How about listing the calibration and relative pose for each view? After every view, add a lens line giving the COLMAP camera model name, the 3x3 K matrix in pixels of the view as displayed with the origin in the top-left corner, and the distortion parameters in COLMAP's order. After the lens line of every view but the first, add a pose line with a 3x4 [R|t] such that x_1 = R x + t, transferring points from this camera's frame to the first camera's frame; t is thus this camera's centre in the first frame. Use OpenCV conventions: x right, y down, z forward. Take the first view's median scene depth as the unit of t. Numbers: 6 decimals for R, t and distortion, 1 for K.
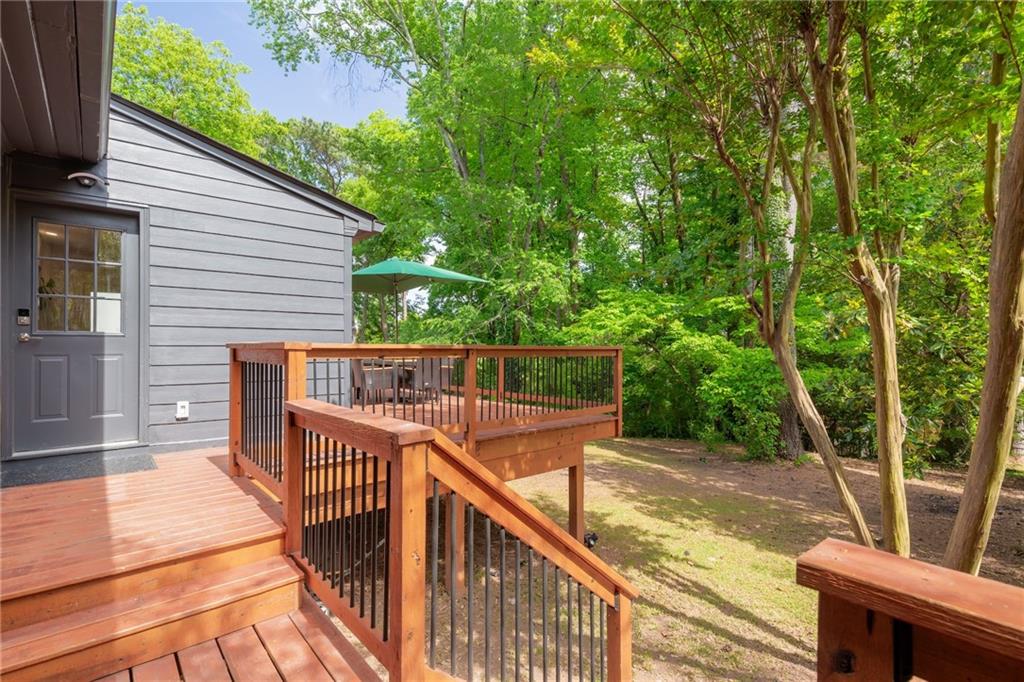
lens RADIAL K [[481.6, 0, 512.0], [0, 481.6, 341.0], [0, 0, 1]] dist [0.000037, -0.000008]
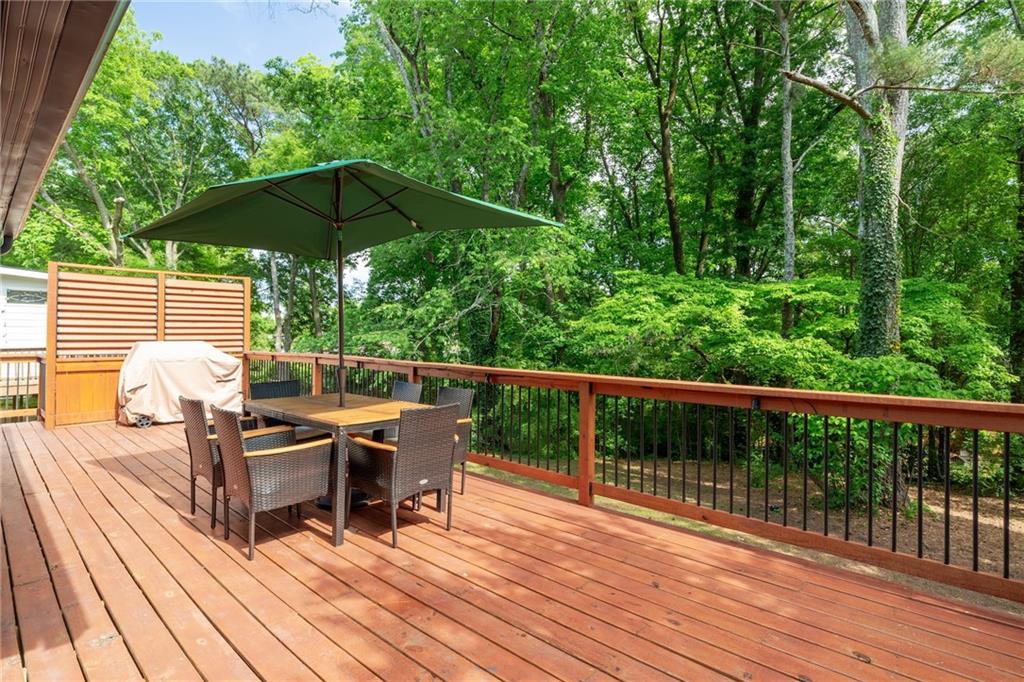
lens RADIAL K [[507.9, 0, 512.0], [0, 507.9, 341.0], [0, 0, 1]] dist [-0.000666, 0.000218]
pose [[0.994046, 0.005480, 0.108825, -0.038458], [-0.007473, 0.999812, 0.017917, -0.006903], [-0.108706, -0.018623, 0.993899, 0.144426]]
